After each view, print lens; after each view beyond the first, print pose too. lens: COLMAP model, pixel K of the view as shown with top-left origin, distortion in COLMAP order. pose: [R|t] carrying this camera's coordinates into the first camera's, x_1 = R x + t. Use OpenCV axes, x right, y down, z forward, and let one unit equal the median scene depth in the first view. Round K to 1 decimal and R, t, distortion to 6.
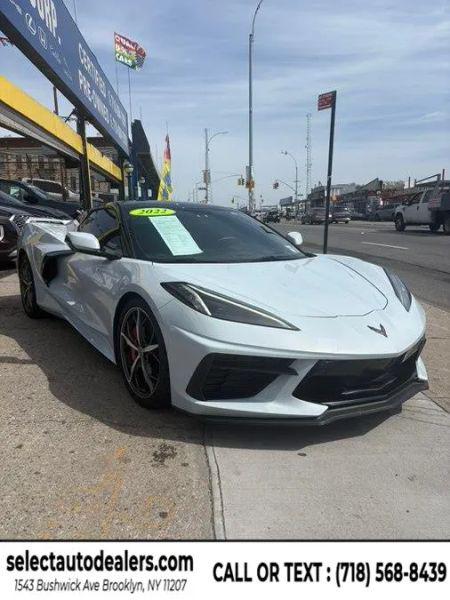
lens RADIAL K [[461.1, 0, 226.3], [0, 461.1, 303.6], [0, 0, 1]] dist [0.037815, -0.046583]
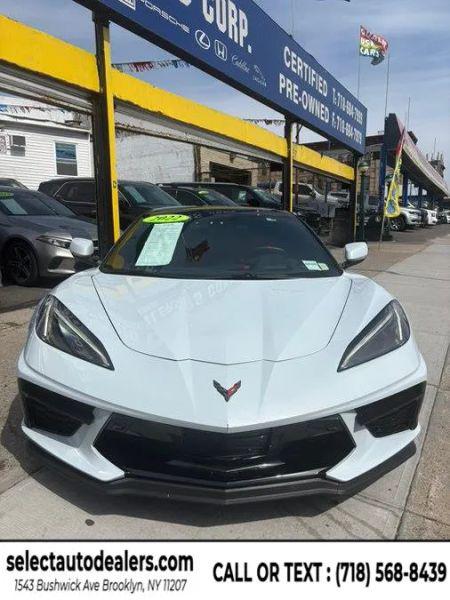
lens RADIAL K [[459.4, 0, 221.5], [0, 459.4, 301.9], [0, 0, 1]] dist [0.052984, -0.052860]
pose [[0.825022, 0.103353, -0.555568, 0.167435], [-0.104839, 0.994059, 0.029240, -0.023125], [0.555290, 0.034122, 0.830957, 0.095593]]
